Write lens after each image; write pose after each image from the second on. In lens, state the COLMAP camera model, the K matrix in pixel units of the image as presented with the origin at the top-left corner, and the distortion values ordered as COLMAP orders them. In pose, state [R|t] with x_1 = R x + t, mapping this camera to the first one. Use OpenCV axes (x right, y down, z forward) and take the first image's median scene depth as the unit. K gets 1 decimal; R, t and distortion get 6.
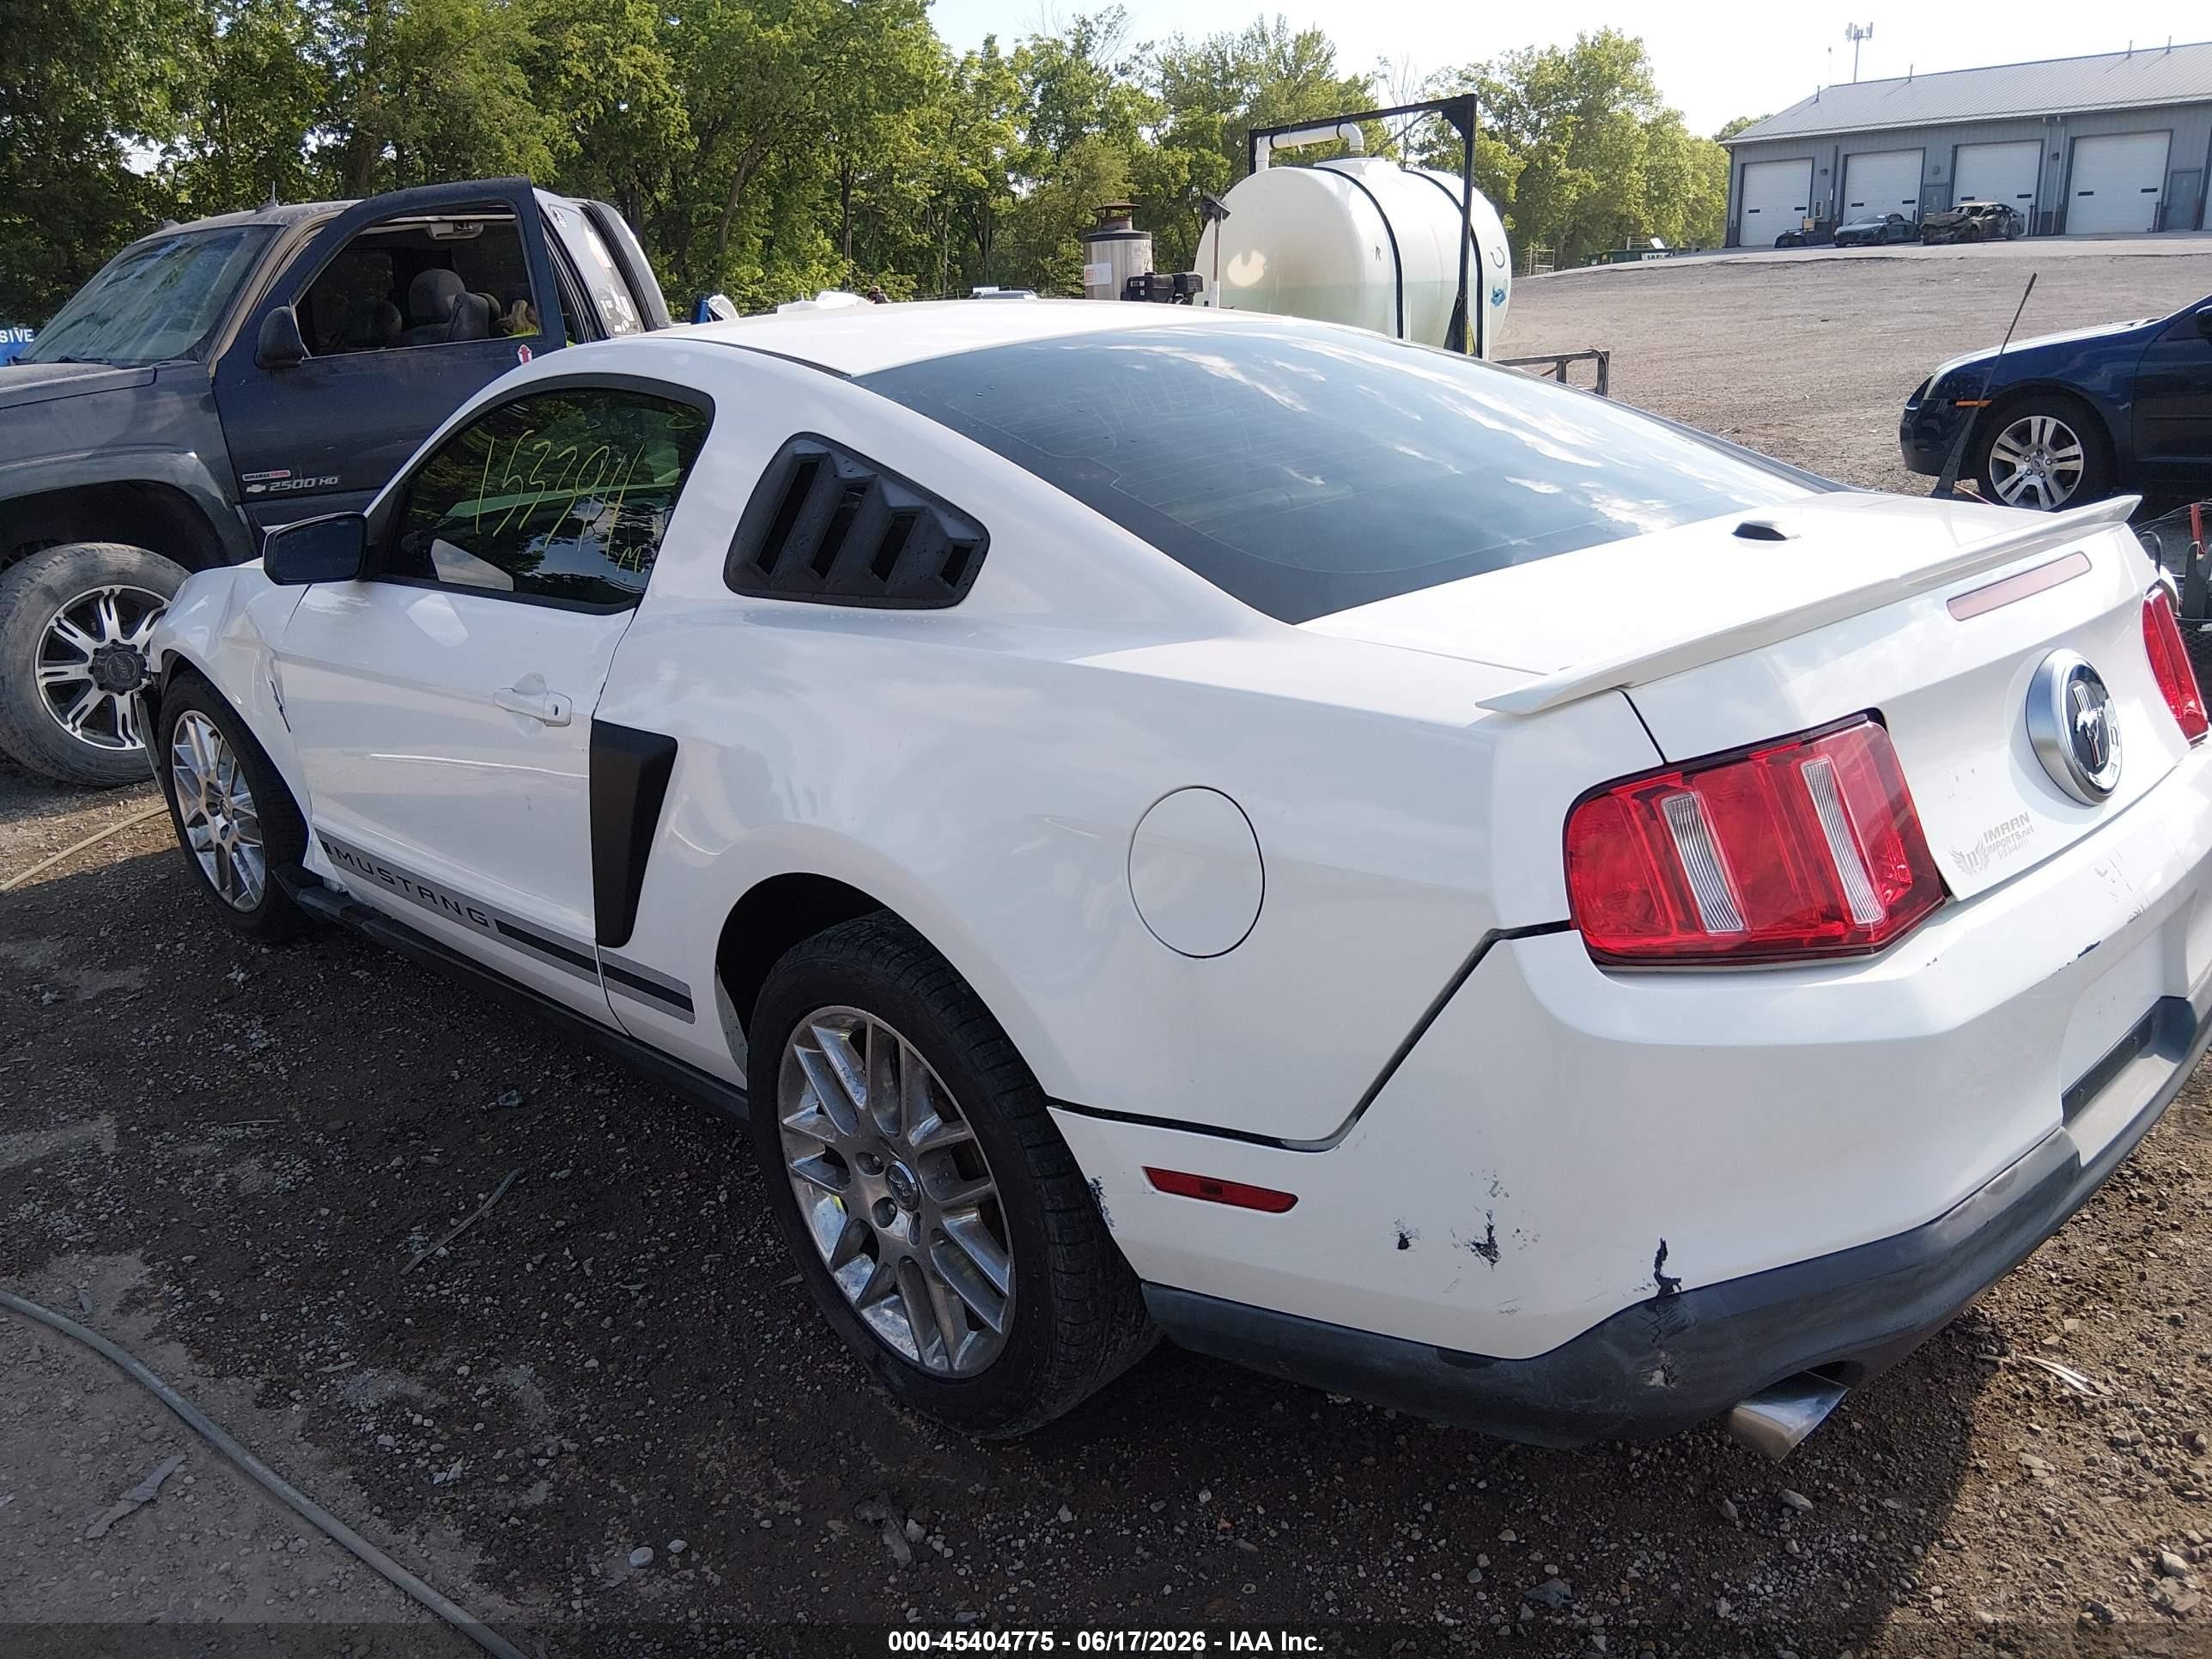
lens RADIAL K [[1684.1, 0, 1175.6], [0, 1684.1, 808.2], [0, 0, 1]] dist [0.064079, -0.113127]
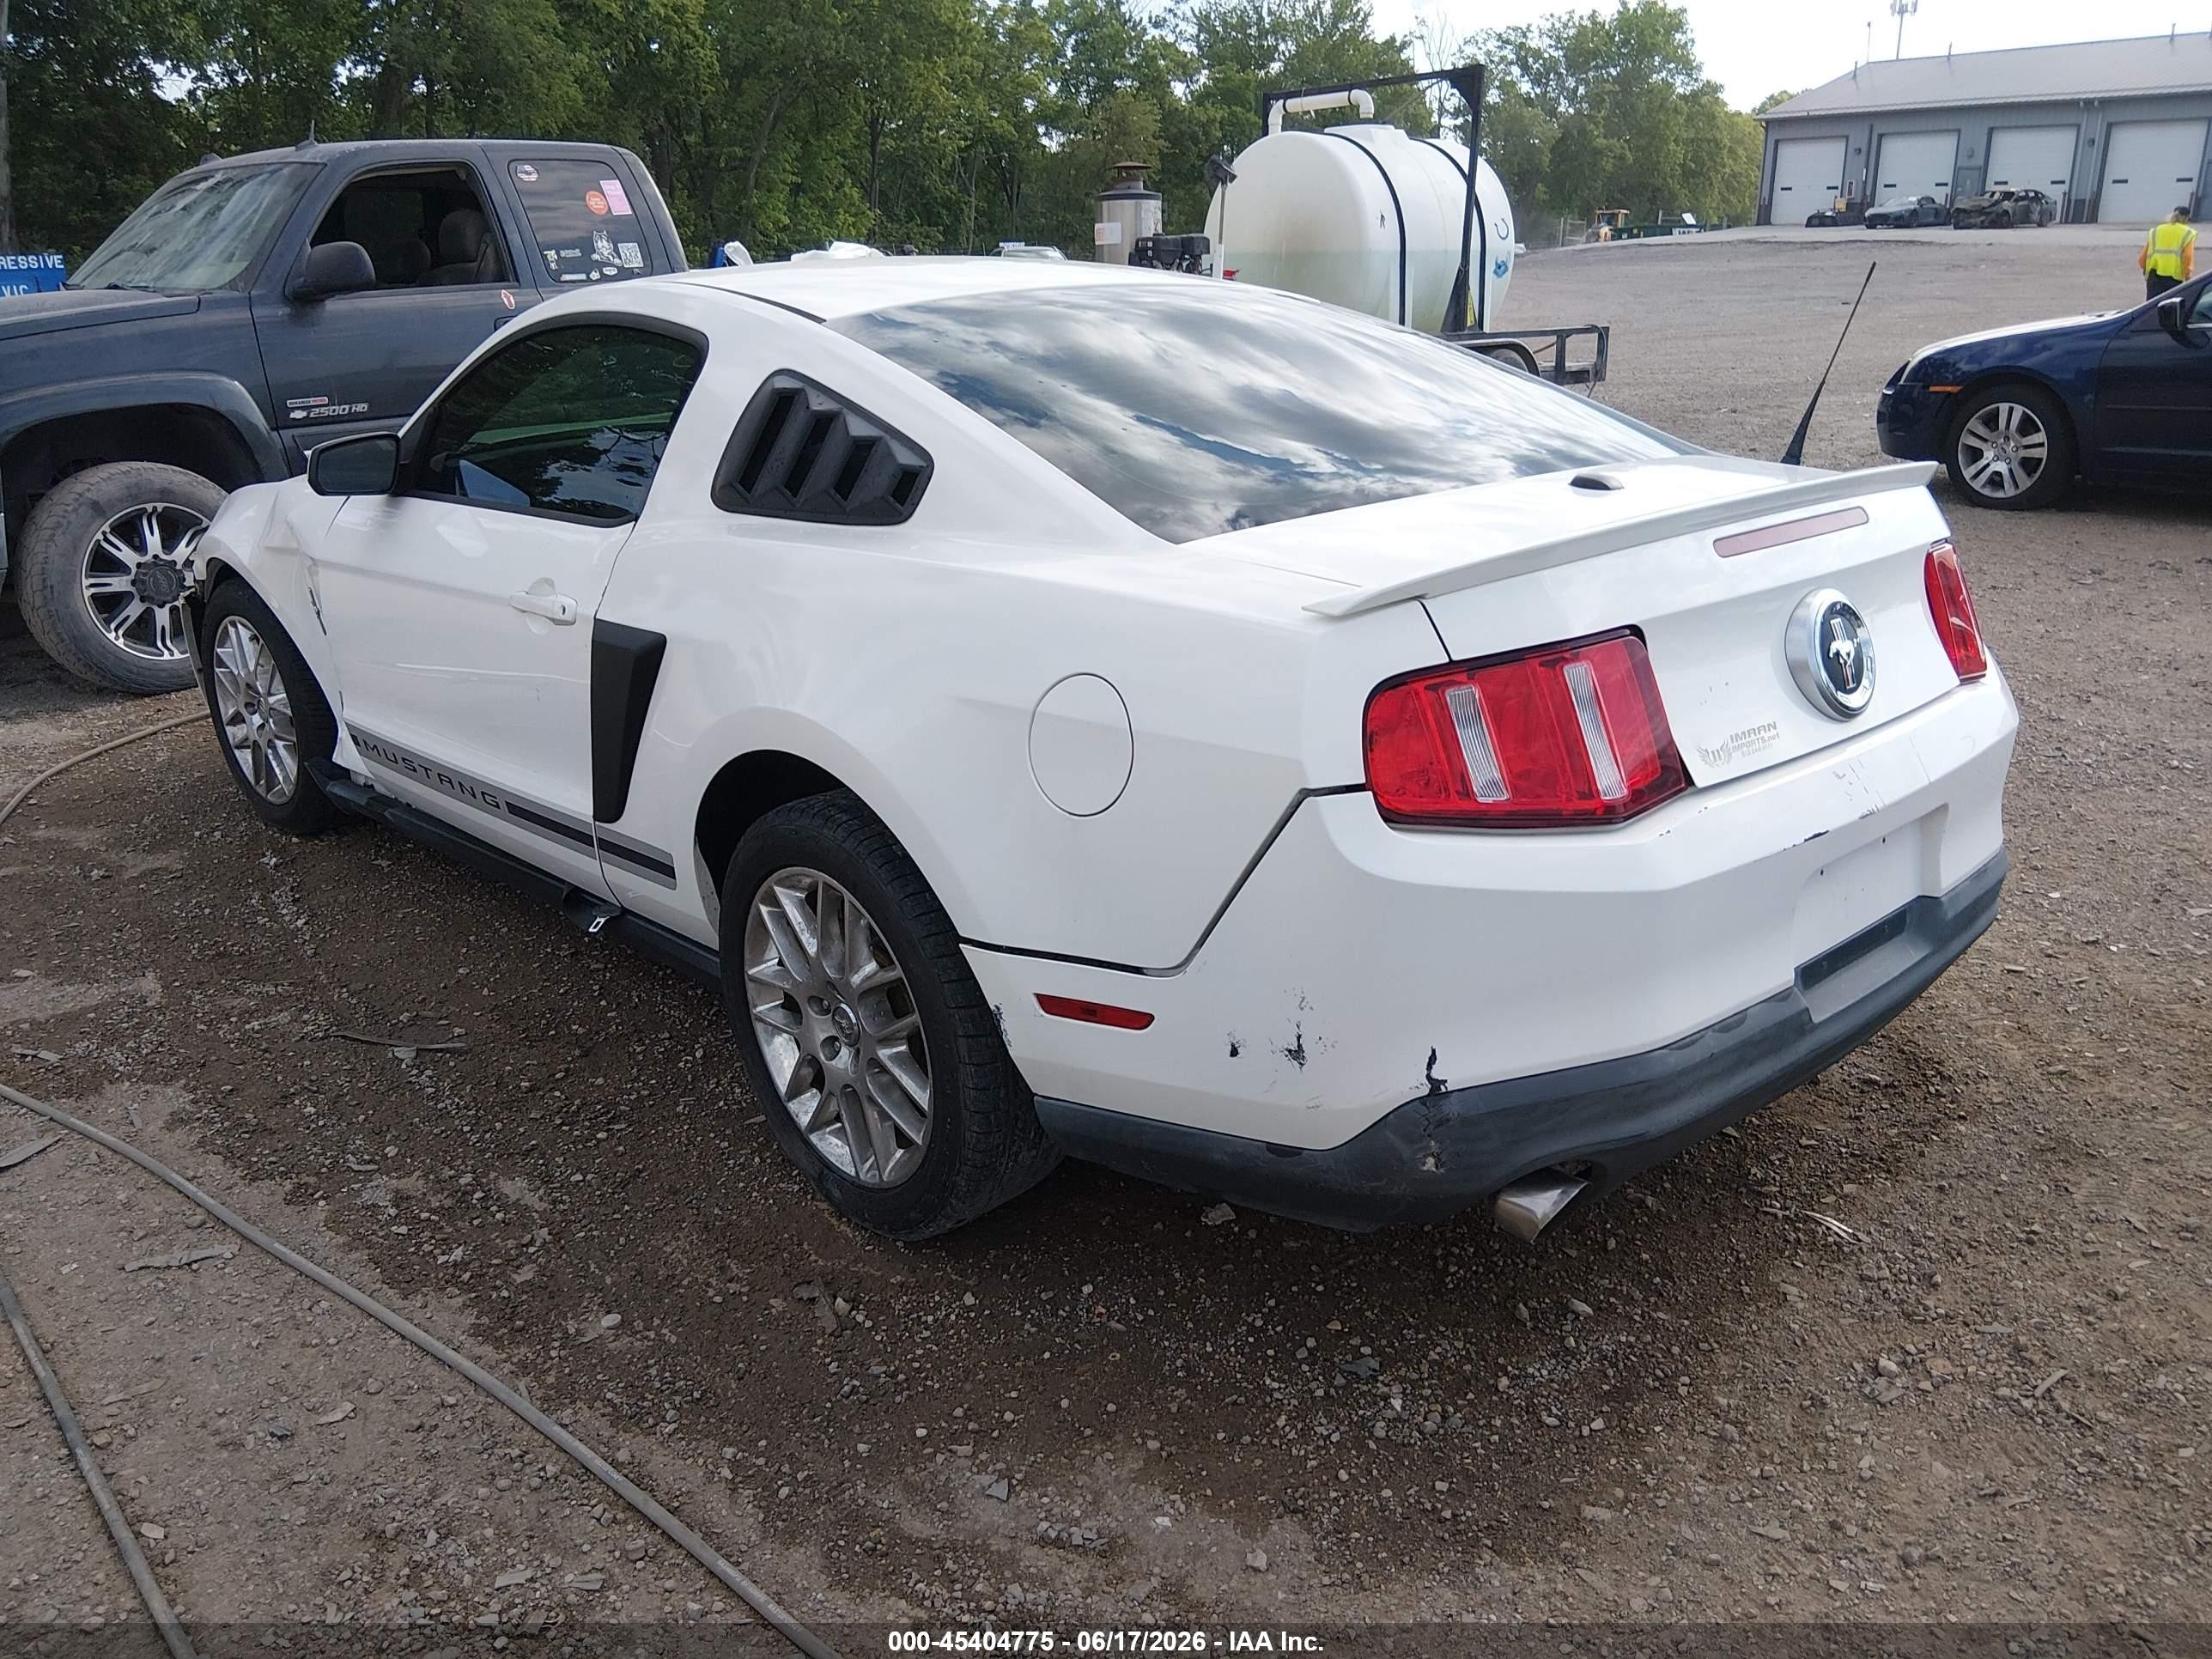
lens RADIAL K [[1684.1, 0, 1123.4], [0, 1684.1, 830.4], [0, 0, 1]] dist [0.064079, -0.113127]
pose [[0.998642, 0.041754, -0.031162, 0.055474], [-0.040695, 0.998597, 0.033876, 0.038053], [0.032533, -0.032562, 0.998940, -0.138829]]
